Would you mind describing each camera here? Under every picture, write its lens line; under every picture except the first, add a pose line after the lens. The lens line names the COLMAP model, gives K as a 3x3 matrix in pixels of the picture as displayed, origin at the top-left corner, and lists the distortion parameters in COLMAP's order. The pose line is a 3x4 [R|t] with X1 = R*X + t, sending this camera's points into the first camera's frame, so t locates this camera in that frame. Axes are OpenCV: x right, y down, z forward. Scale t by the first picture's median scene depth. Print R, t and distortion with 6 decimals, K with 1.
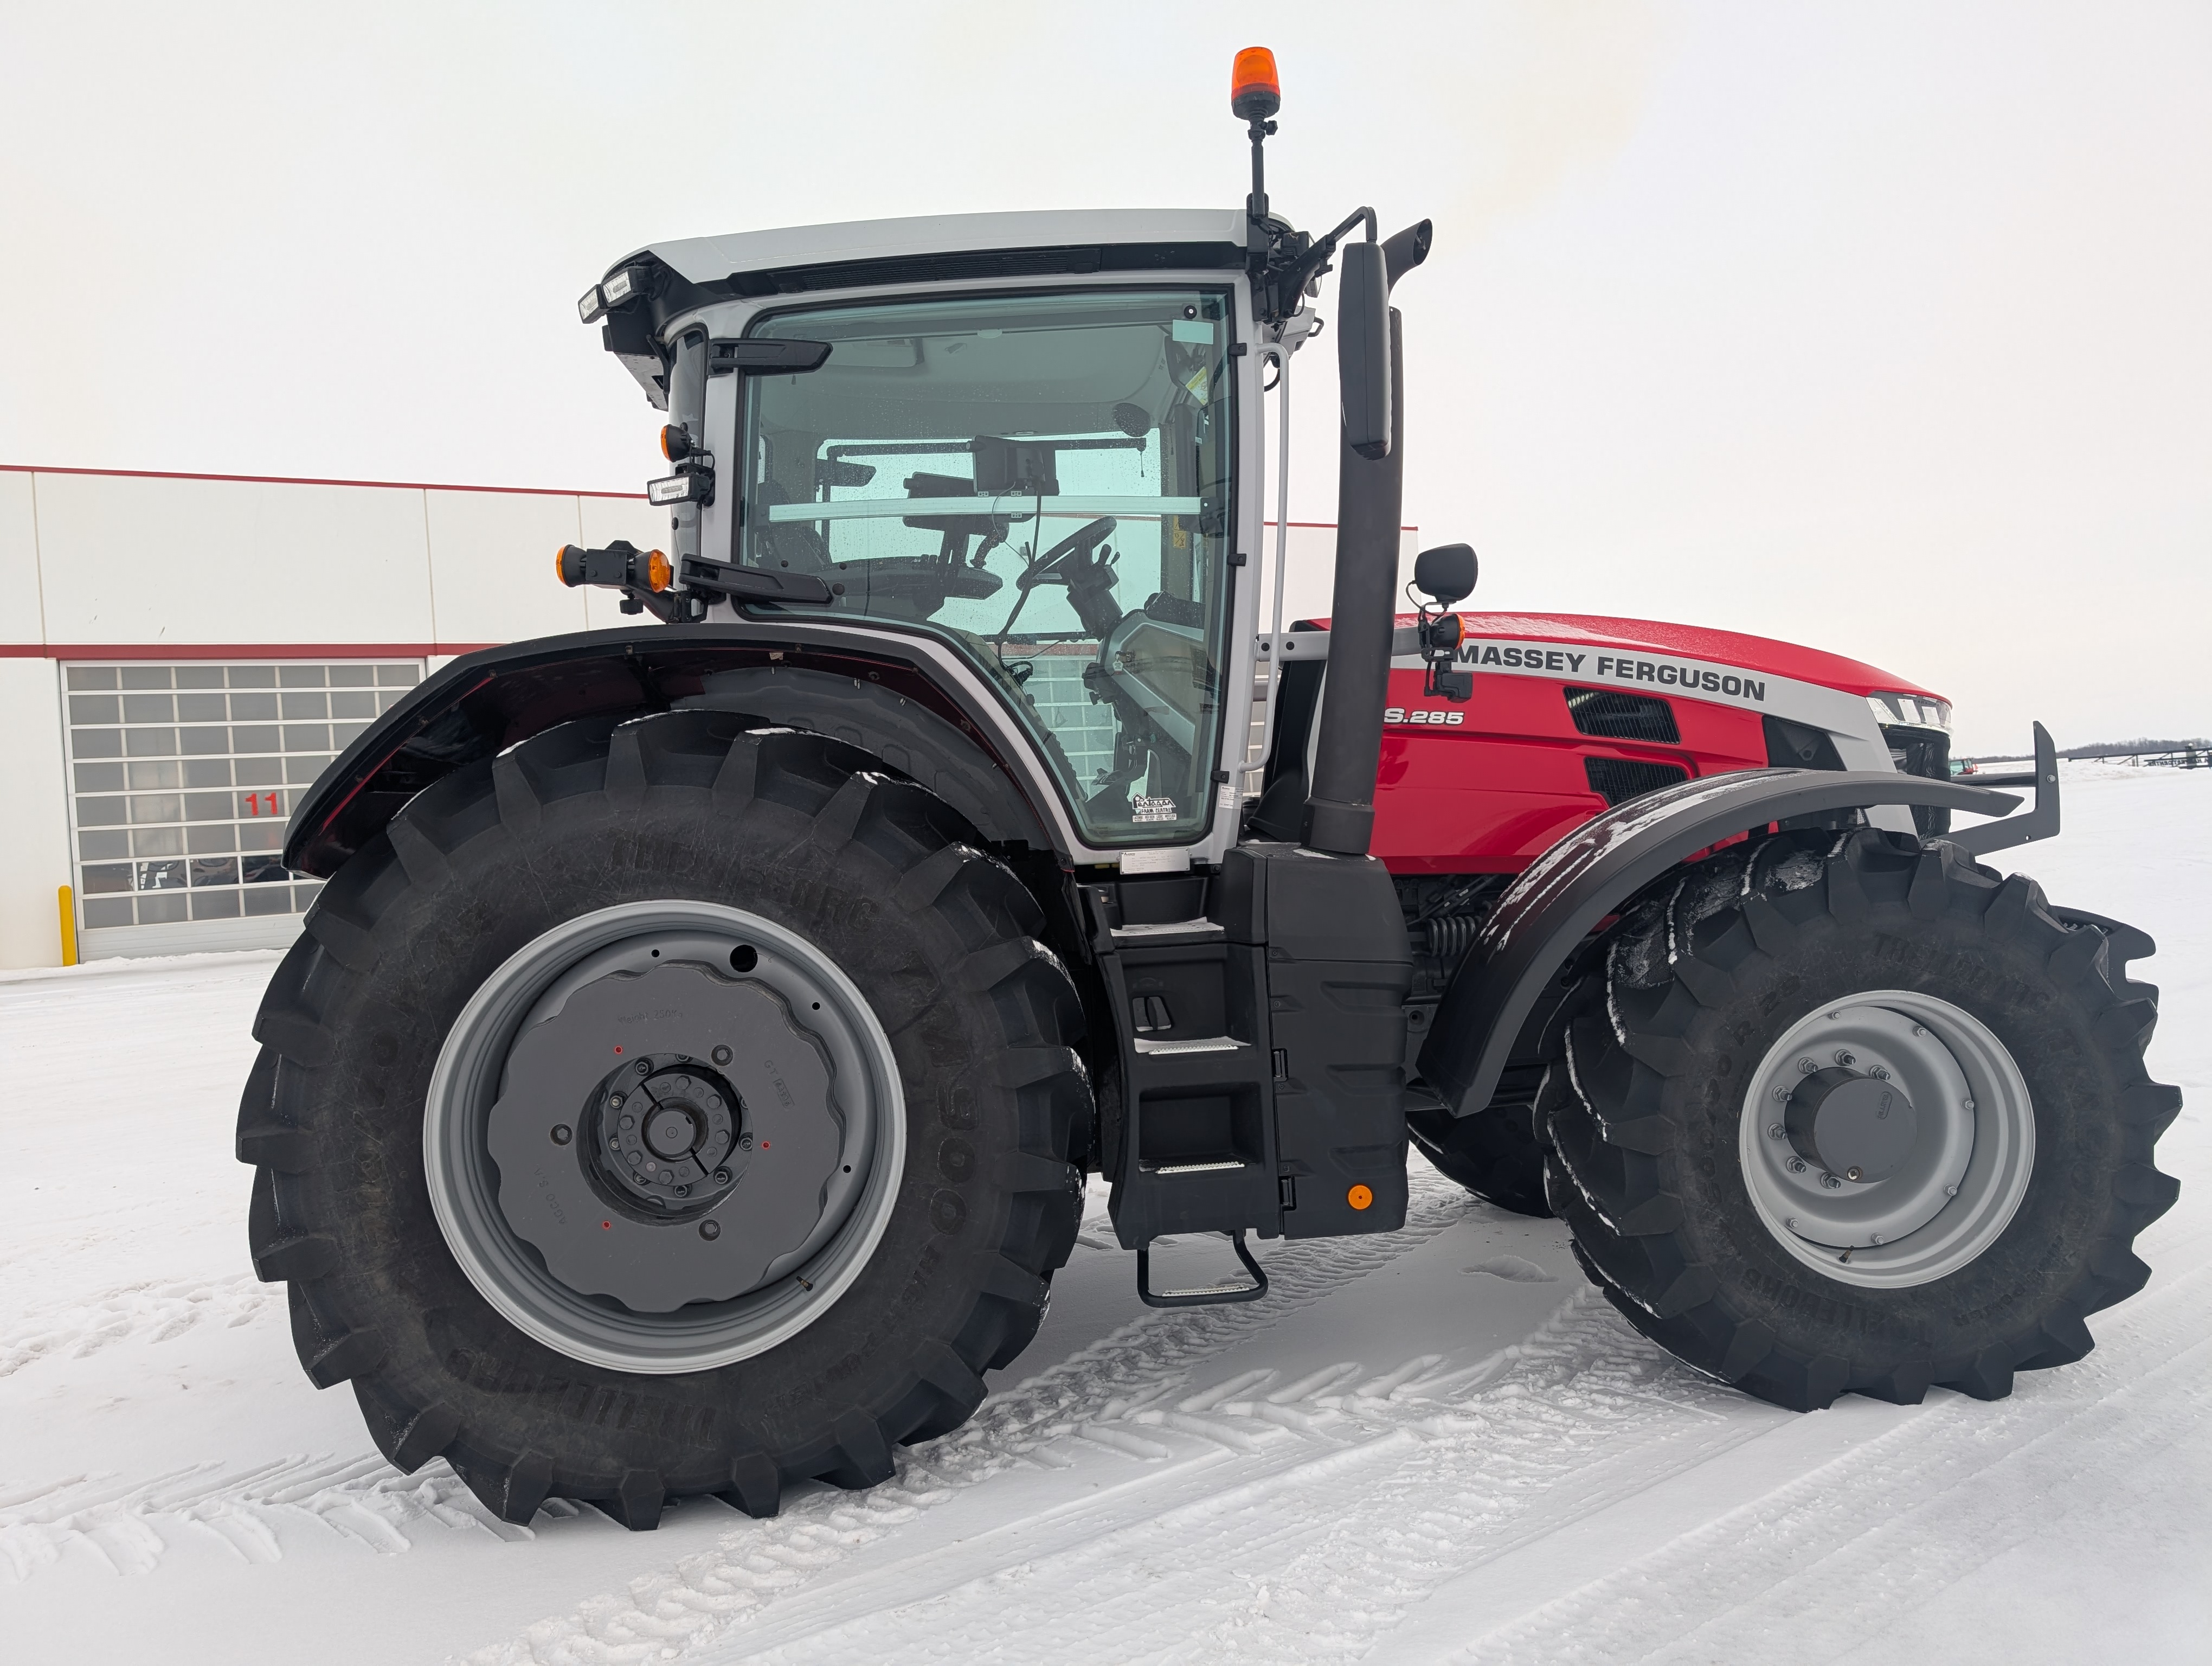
lens RADIAL K [[1583.8, 0, 1093.8], [0, 1583.8, 827.3], [0, 0, 1]] dist [0.026832, -0.019756]
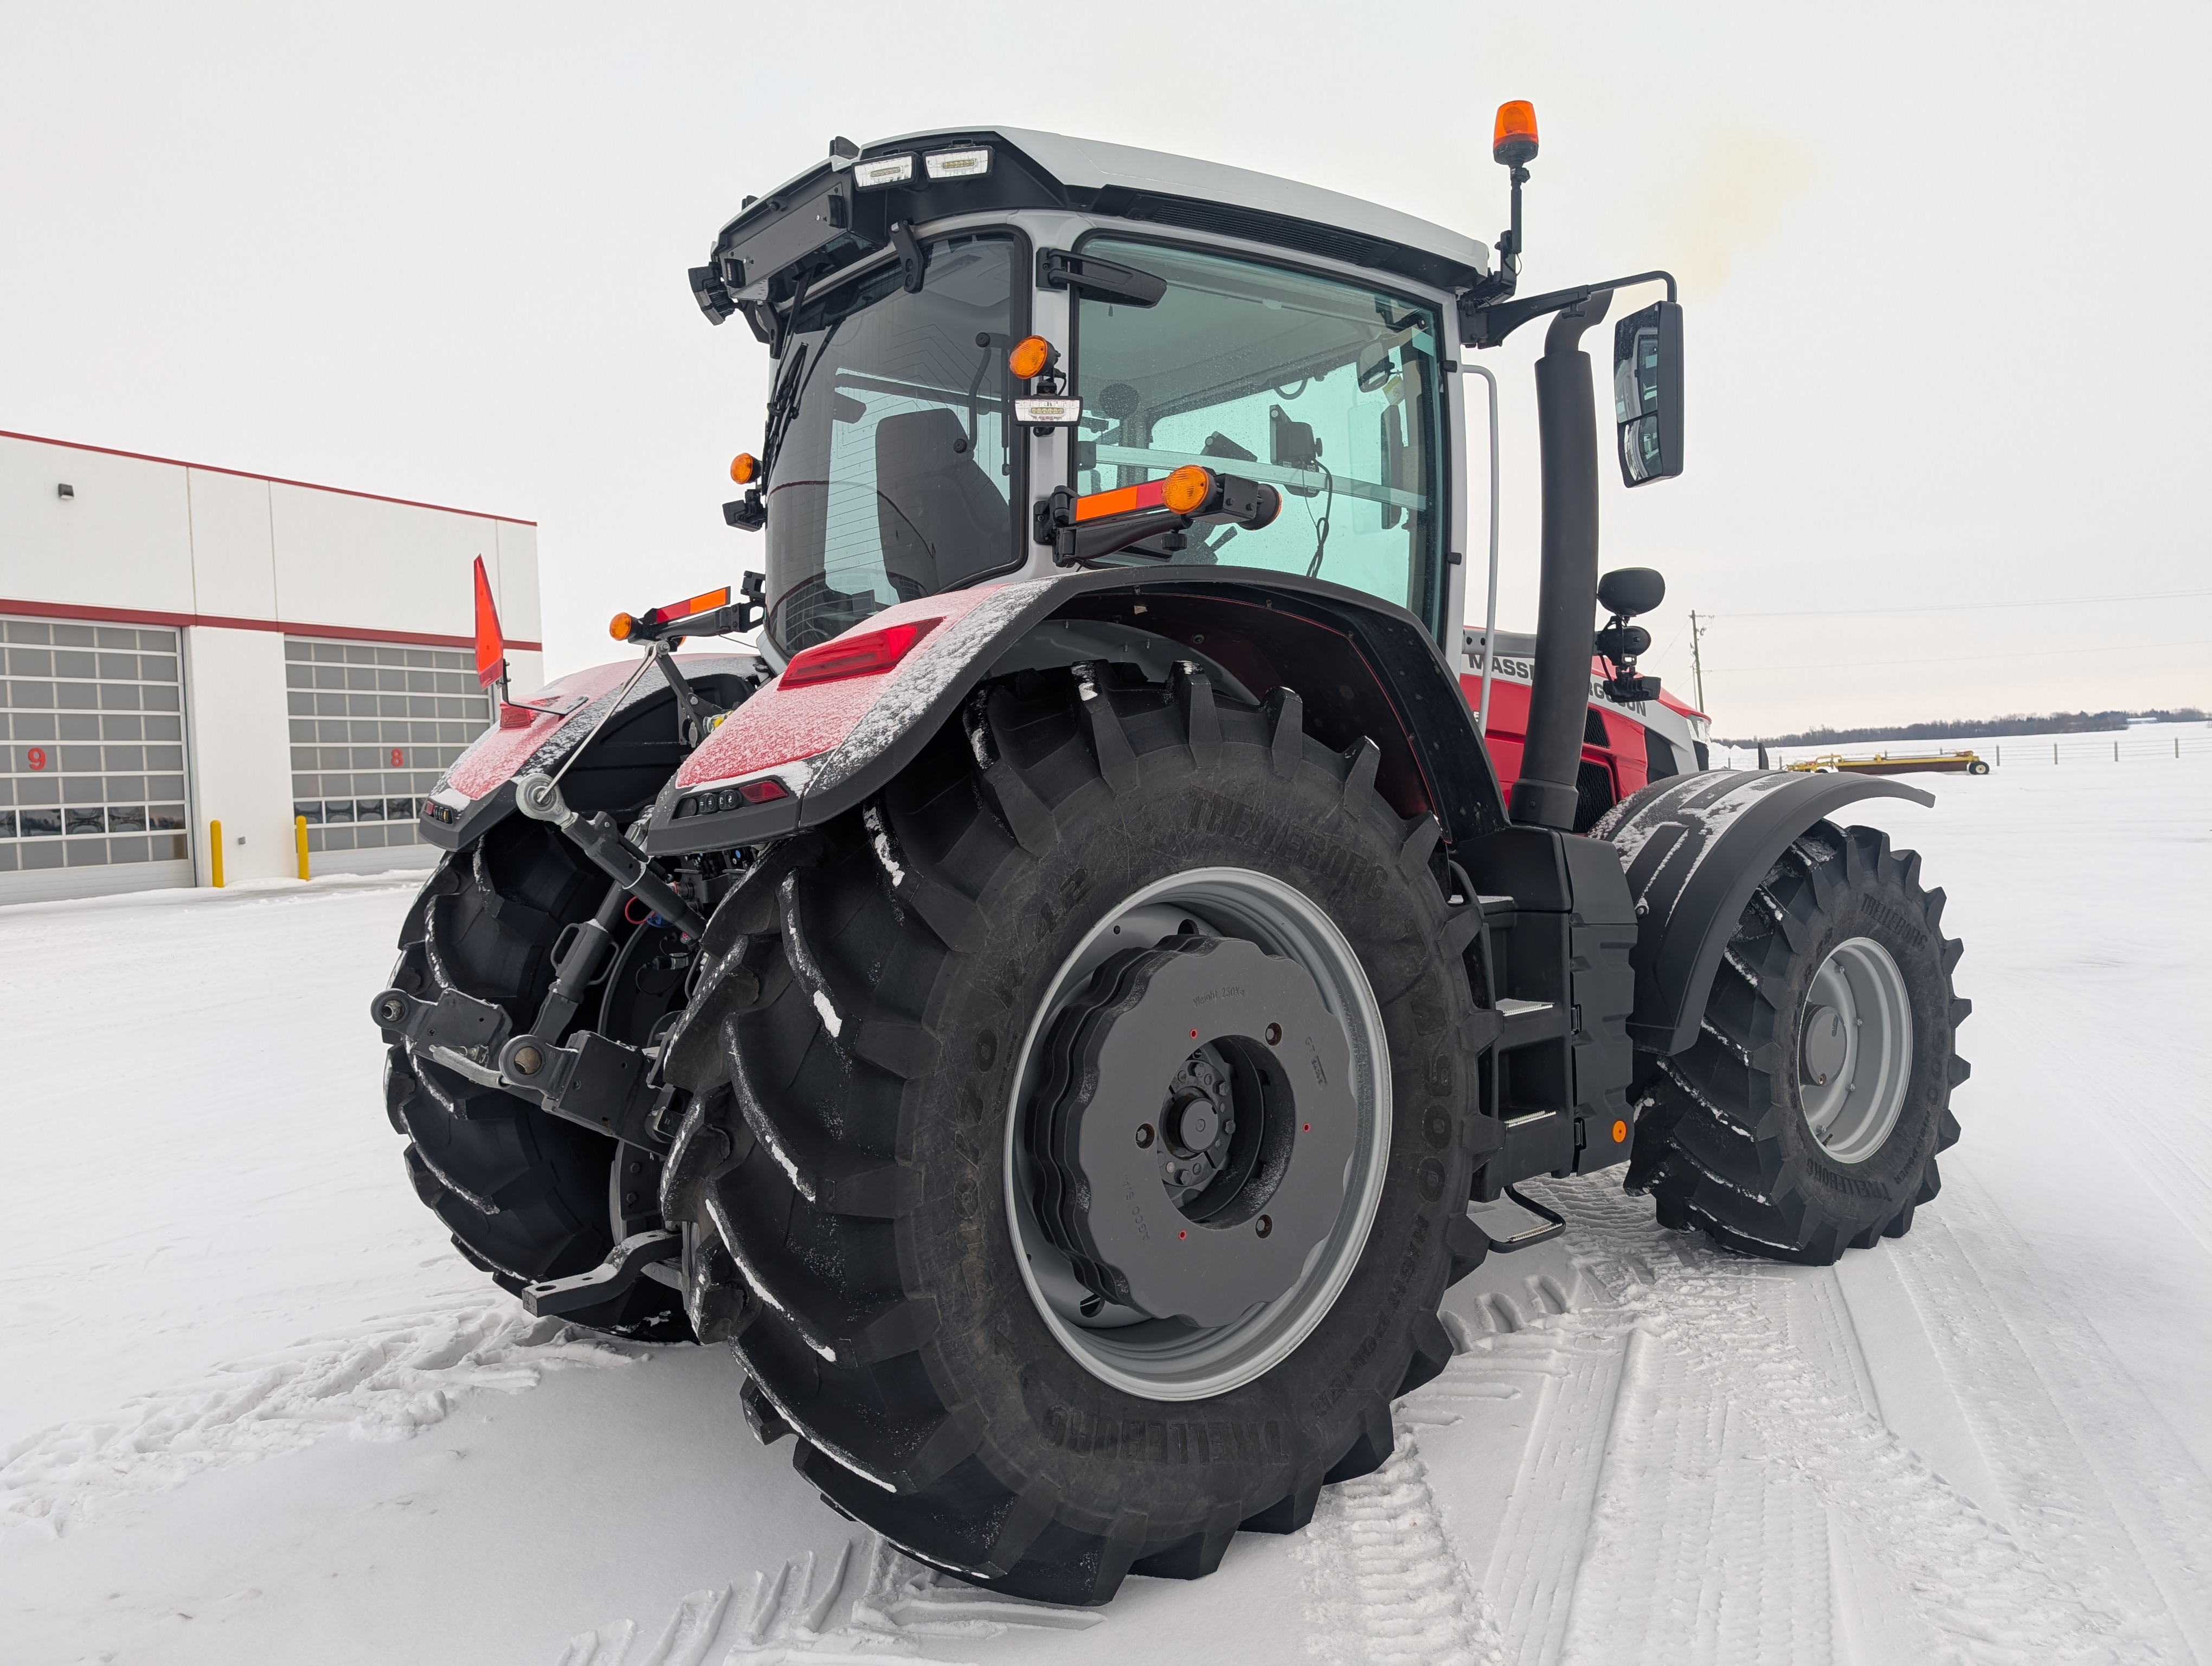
lens RADIAL K [[1575.0, 0, 1095.6], [0, 1575.0, 802.6], [0, 0, 1]] dist [0.014805, -0.004476]
pose [[0.818766, 0.024086, 0.573623, -0.790453], [-0.011588, 0.999609, -0.025432, 0.030538], [-0.574011, 0.014176, 0.818725, 0.285465]]
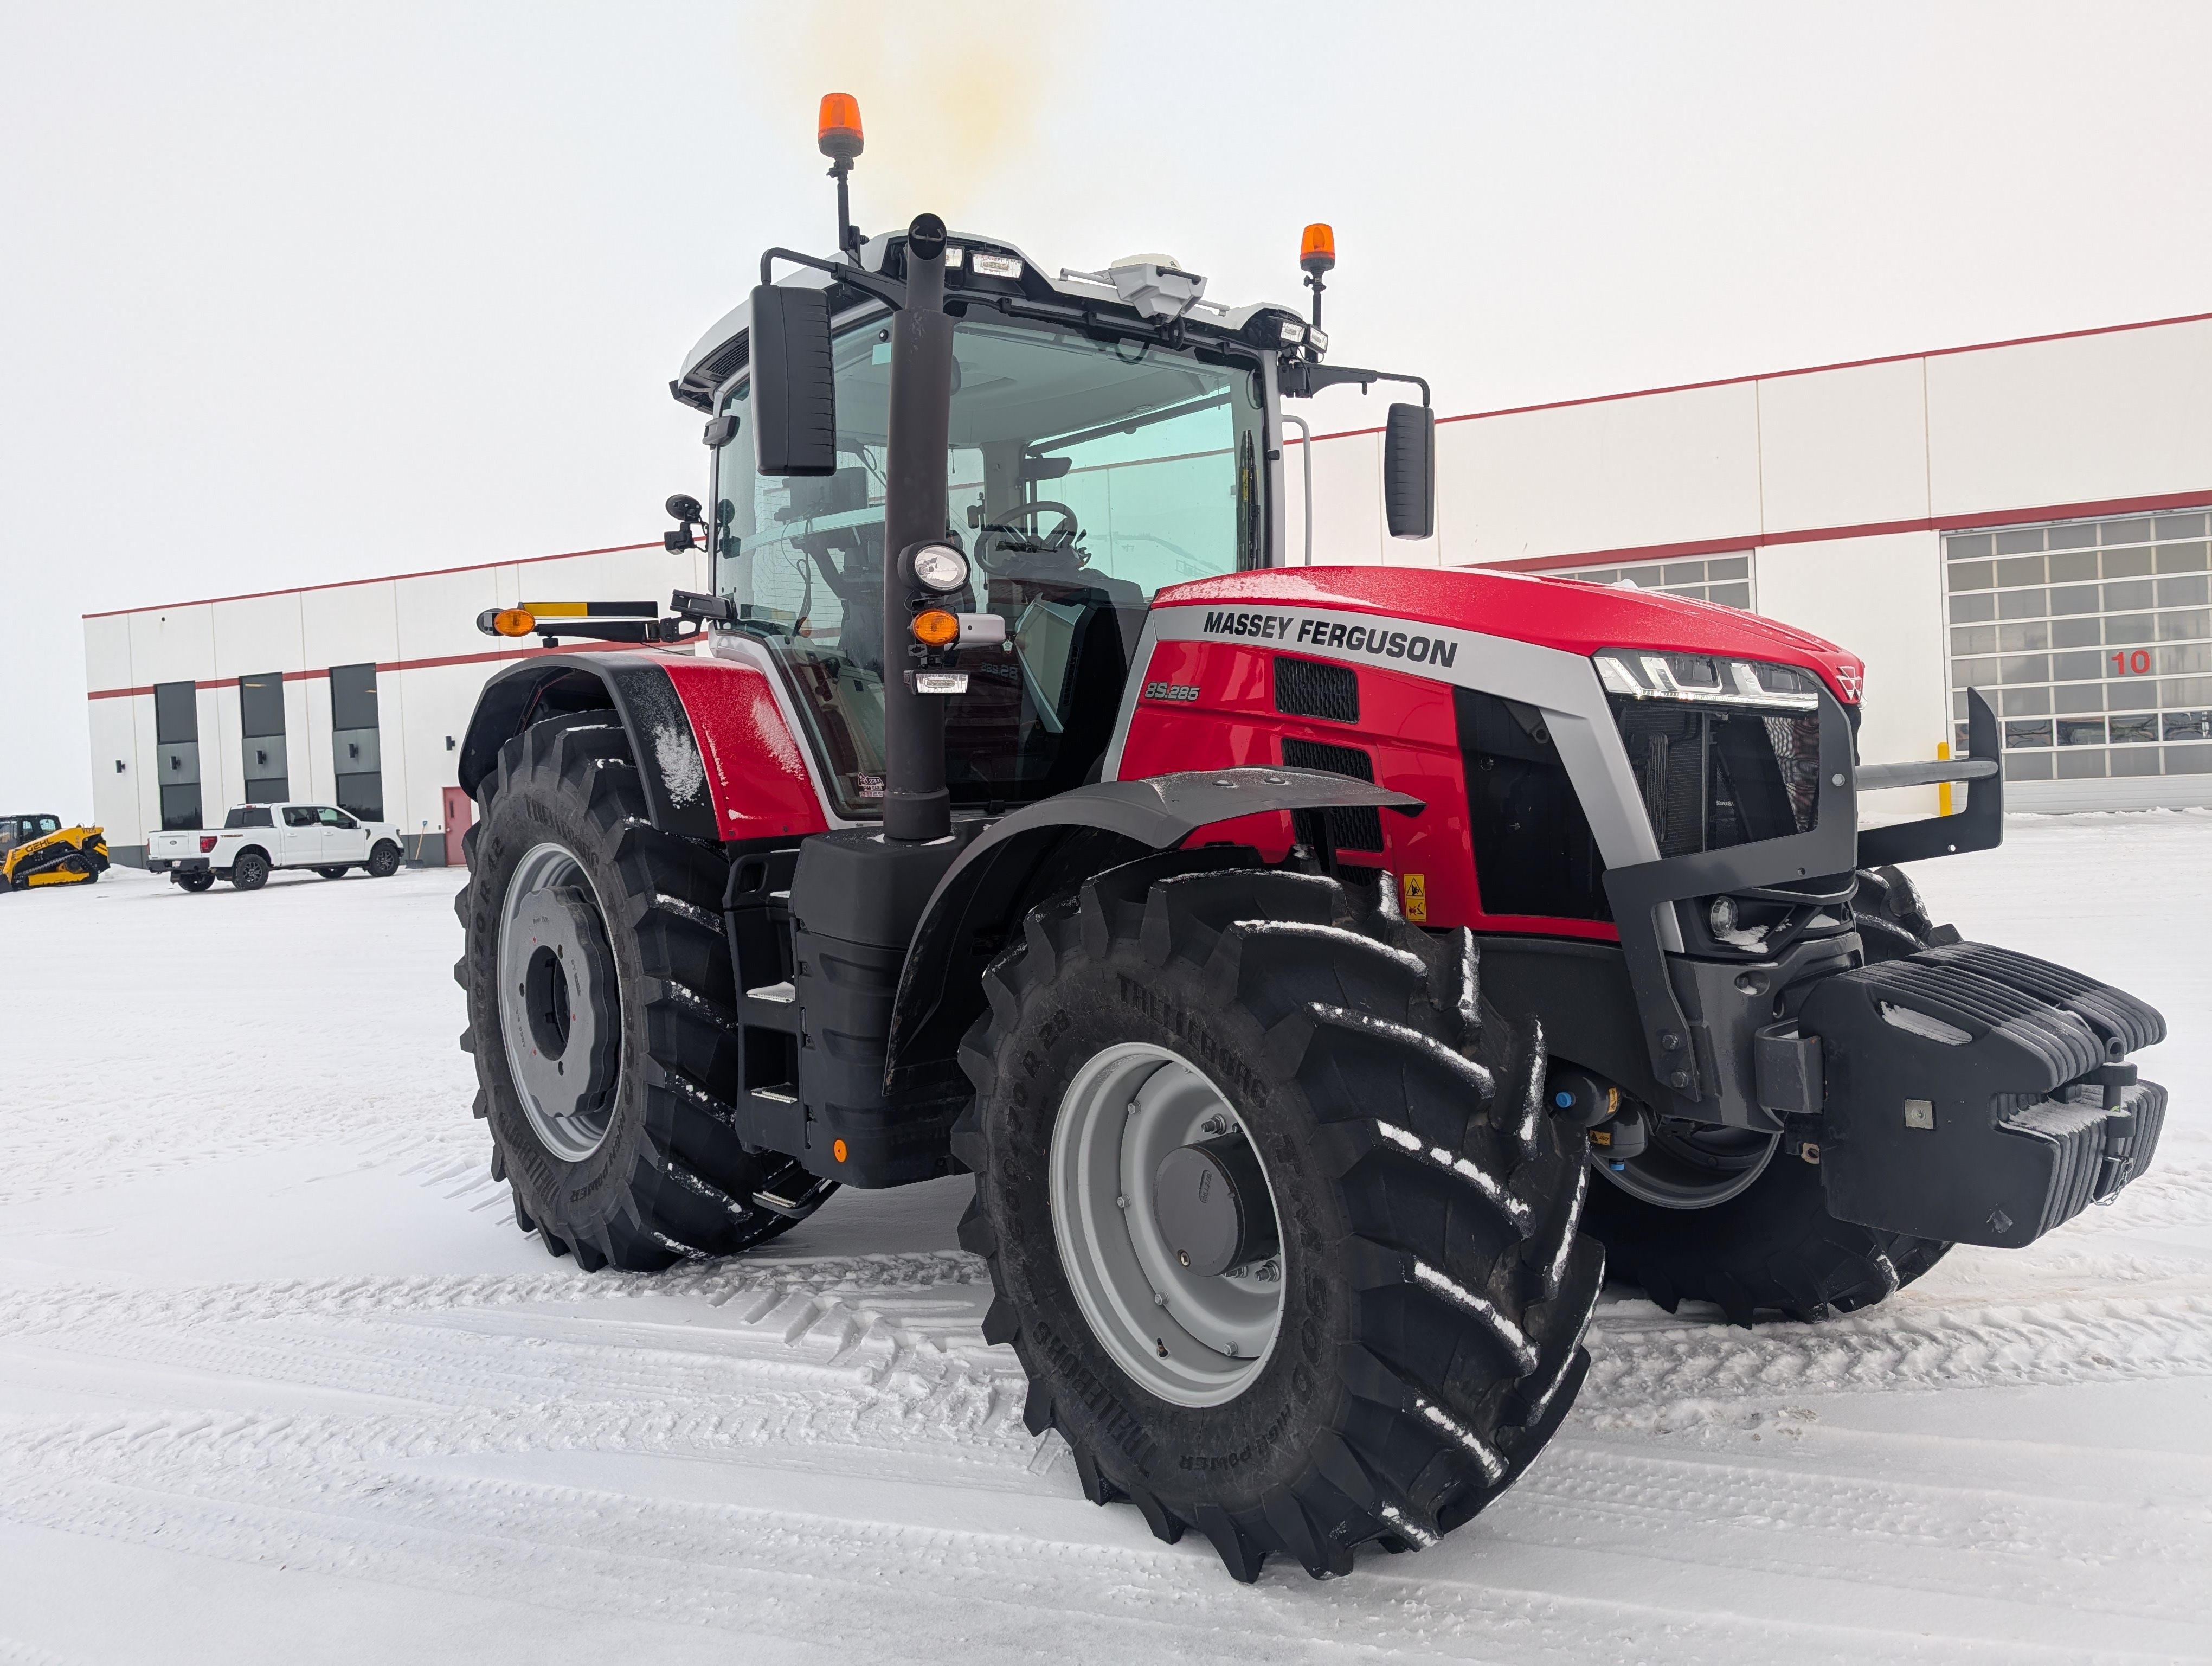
lens RADIAL K [[1590.4, 0, 1114.1], [0, 1590.4, 826.5], [0, 0, 1]] dist [0.061362, -0.005561]
pose [[0.596292, 0.057279, -0.800722, 1.158352], [0.004335, 0.997207, 0.074562, -0.074822], [0.802756, -0.047932, 0.594378, 0.499063]]
